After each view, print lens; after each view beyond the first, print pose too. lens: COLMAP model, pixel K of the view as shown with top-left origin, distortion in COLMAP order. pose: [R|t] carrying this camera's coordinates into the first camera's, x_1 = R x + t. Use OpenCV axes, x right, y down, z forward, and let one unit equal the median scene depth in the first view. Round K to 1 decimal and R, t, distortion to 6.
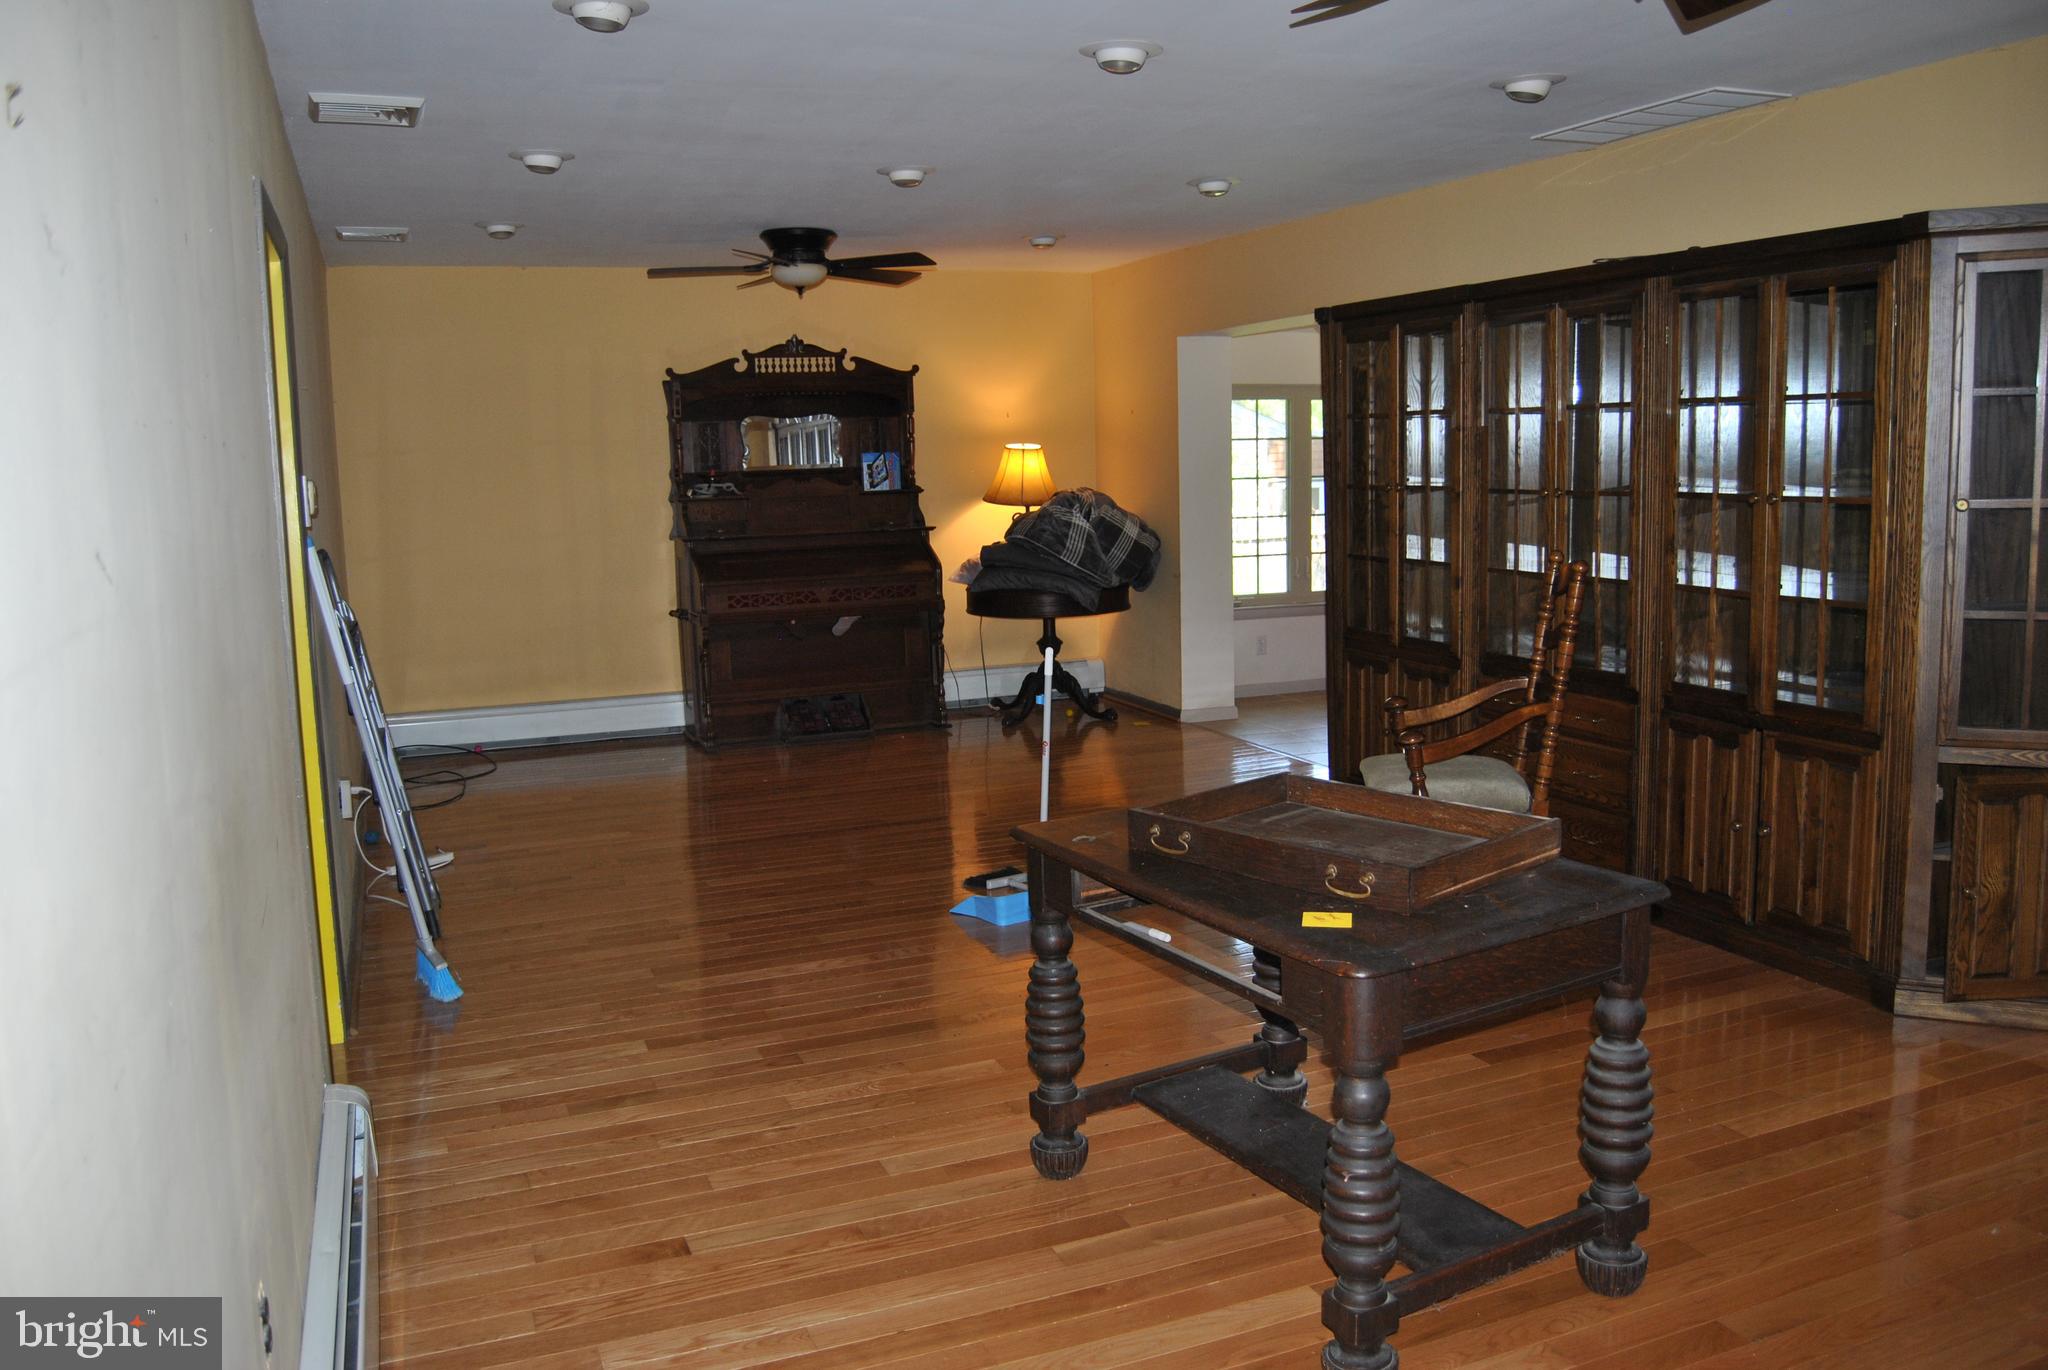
lens RADIAL K [[1616.9, 0, 1022.6], [0, 1616.9, 675.1], [0, 0, 1]] dist [-0.093151, 0.037376]
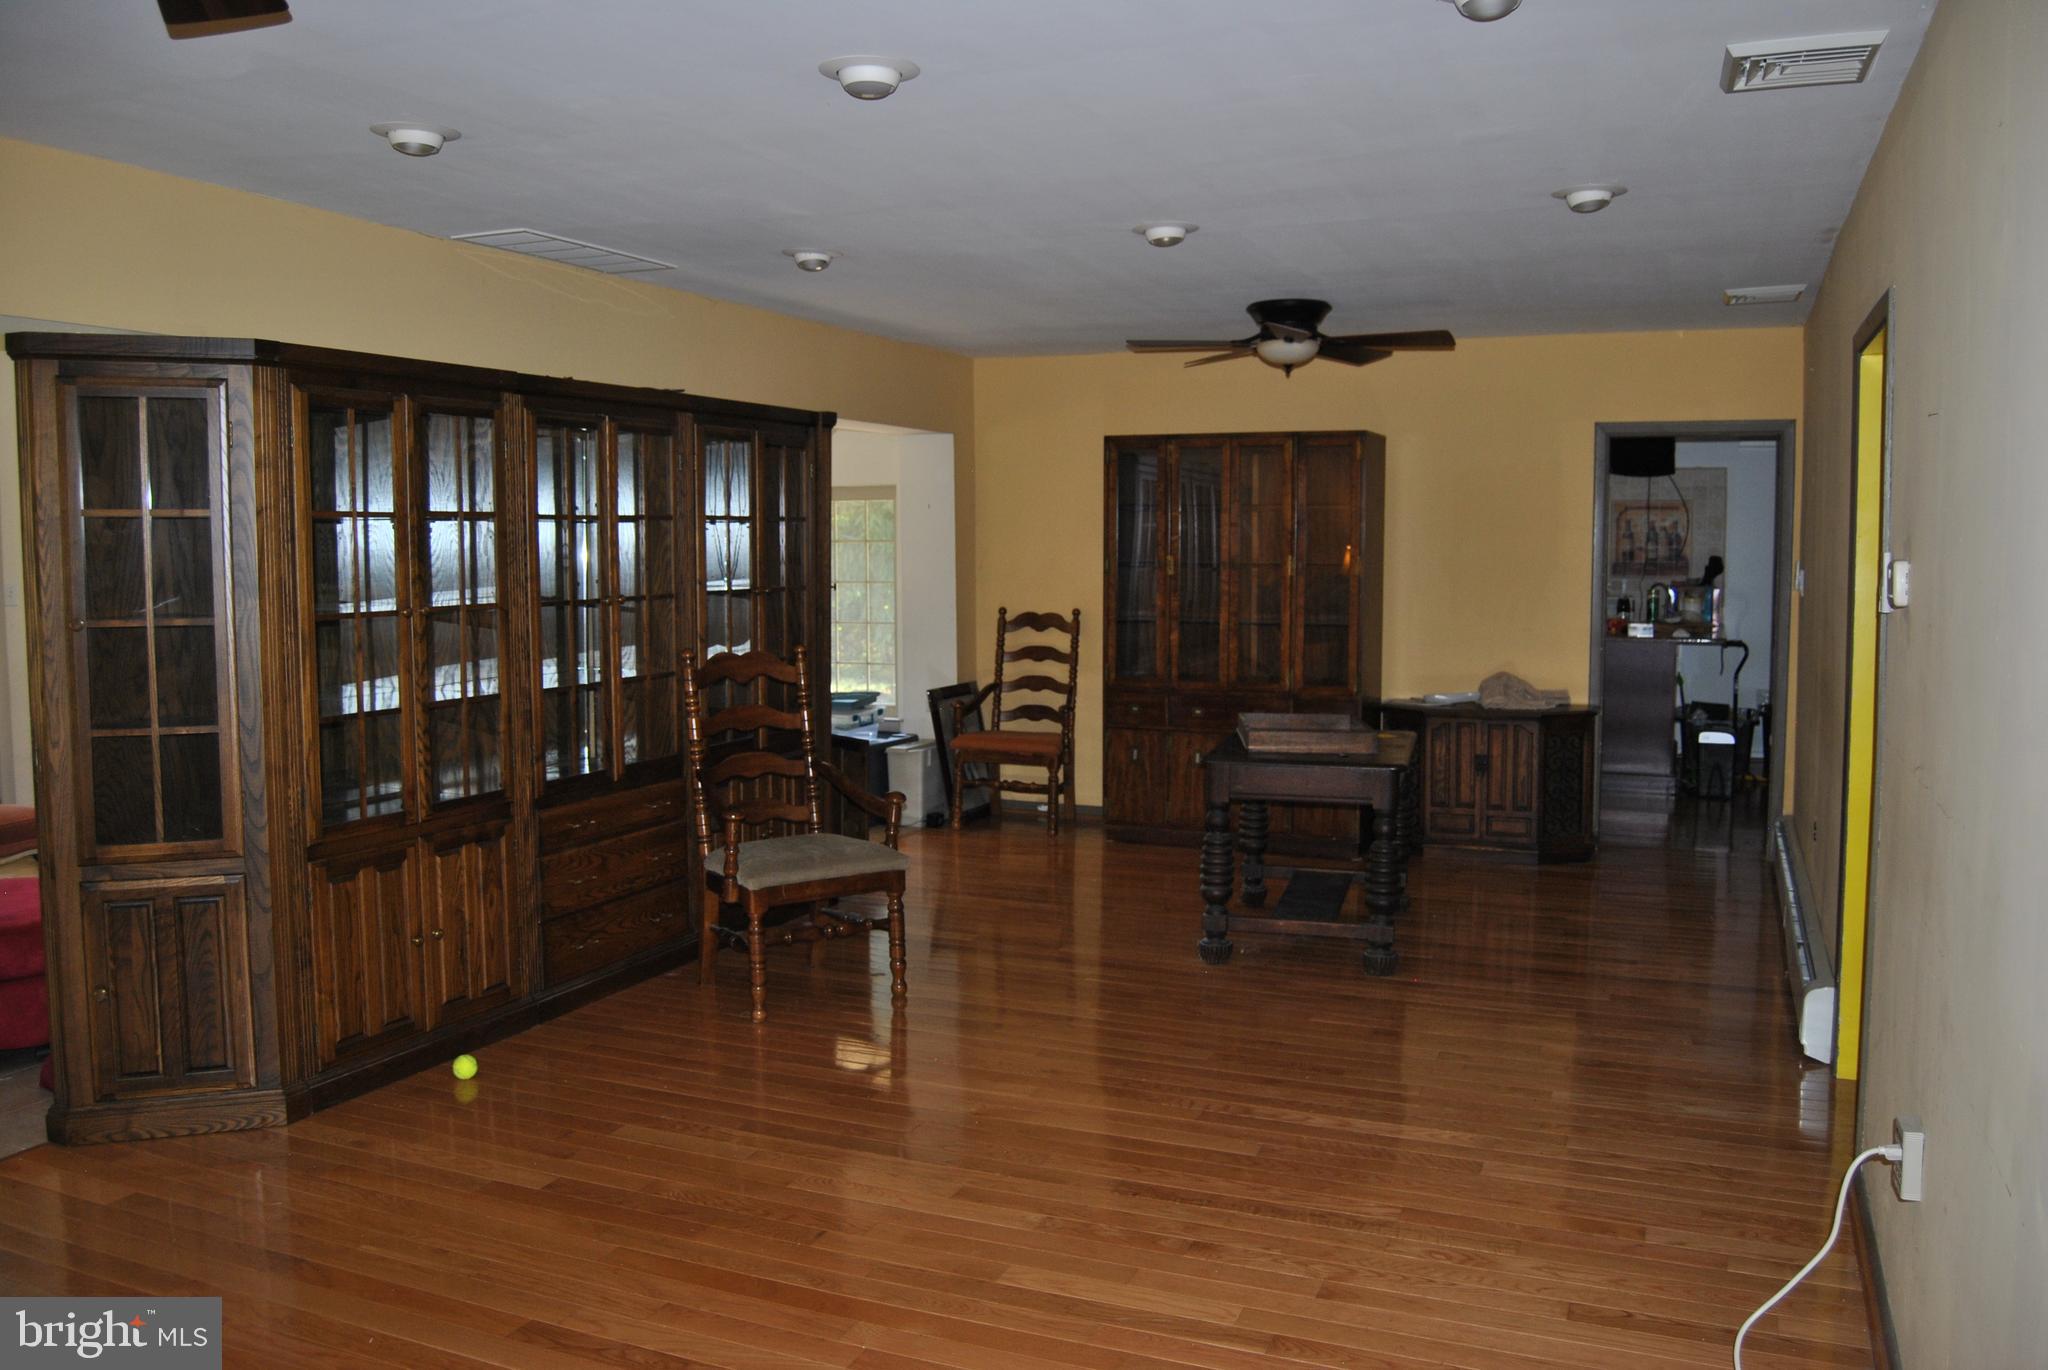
lens RADIAL K [[1616.9, 0, 1027.3], [0, 1616.9, 684.7], [0, 0, 1]] dist [-0.093151, 0.037376]
pose [[-0.699856, -0.031251, 0.713600, -0.553924], [0.124873, 0.978304, 0.165311, -0.187758], [-0.703284, 0.204803, -0.680770, 1.444950]]
